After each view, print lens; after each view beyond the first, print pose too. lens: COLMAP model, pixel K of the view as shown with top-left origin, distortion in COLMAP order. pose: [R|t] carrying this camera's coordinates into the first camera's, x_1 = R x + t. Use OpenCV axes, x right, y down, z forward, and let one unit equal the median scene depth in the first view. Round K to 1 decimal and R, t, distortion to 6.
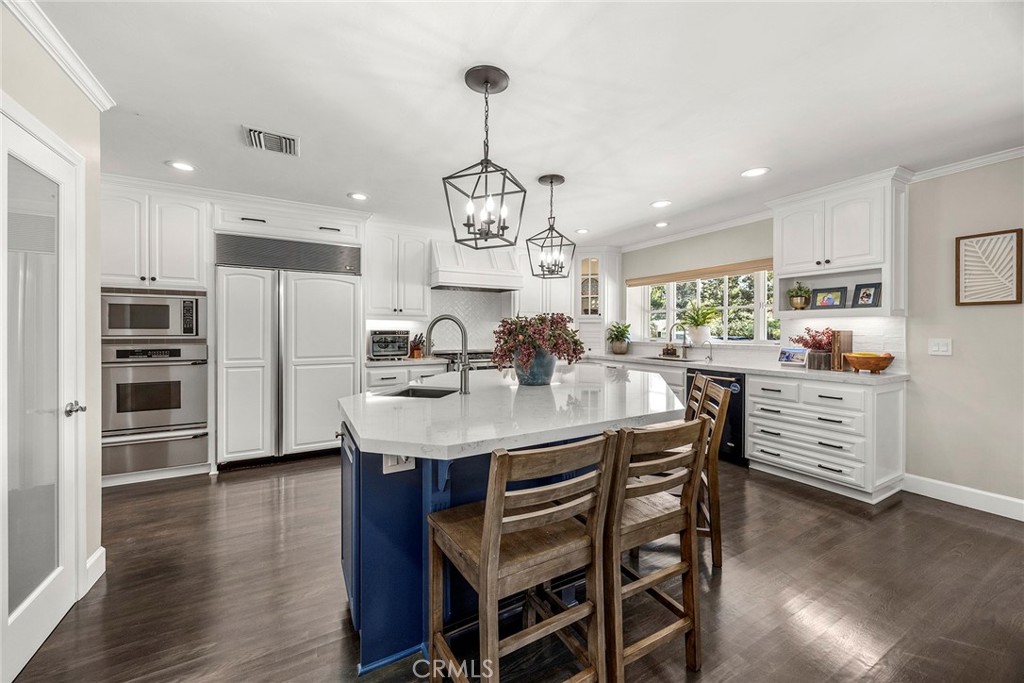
lens RADIAL K [[396.7, 0, 507.3], [0, 396.7, 330.7], [0, 0, 1]] dist [0.000922, 0.000088]
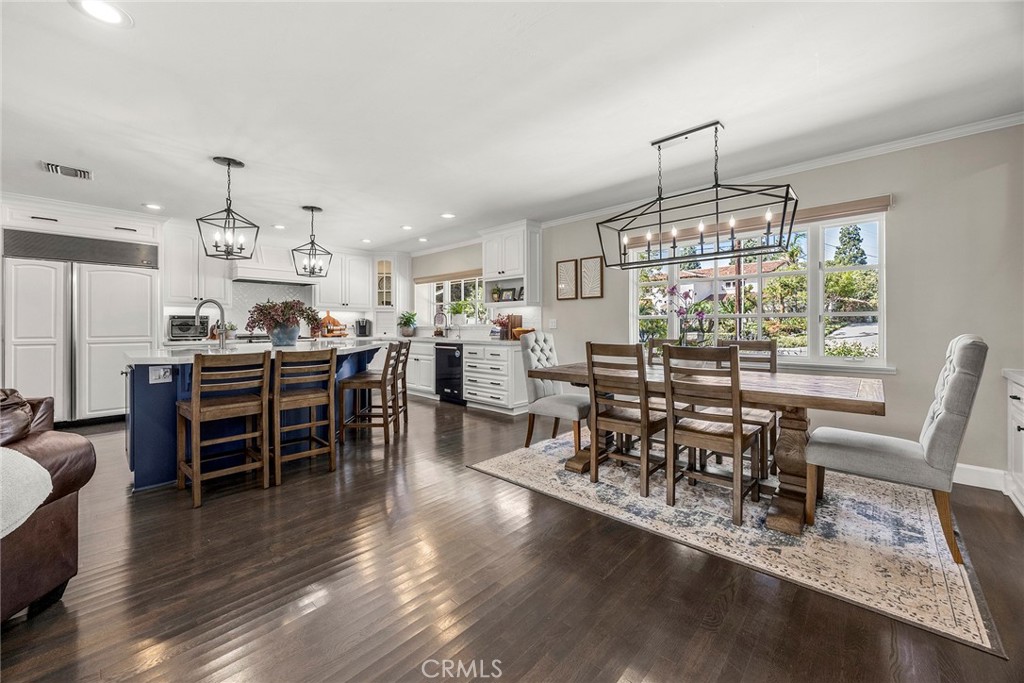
lens RADIAL K [[404.7, 0, 500.2], [0, 404.7, 324.7], [0, 0, 1]] dist [0.000439, 0.000139]
pose [[0.954929, -0.003133, 0.296819, 0.284151], [0.004370, 0.999984, -0.003505, 0.042608], [-0.296803, 0.004644, 0.954927, -0.530203]]
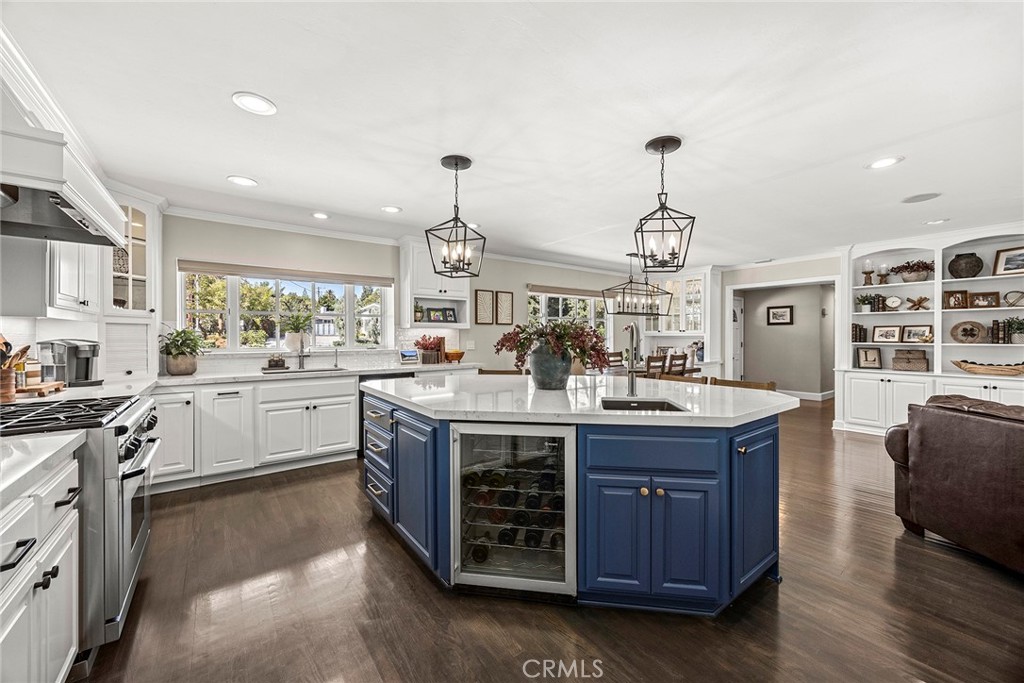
lens RADIAL K [[385.4, 0, 512.0], [0, 385.4, 341.5], [0, 0, 1]] dist [-0.000981, -0.000080]
pose [[-0.143049, -0.013973, 0.989617, -0.633196], [0.002687, 0.999891, 0.014506, -0.003505], [-0.989712, 0.004734, -0.142996, 0.892071]]
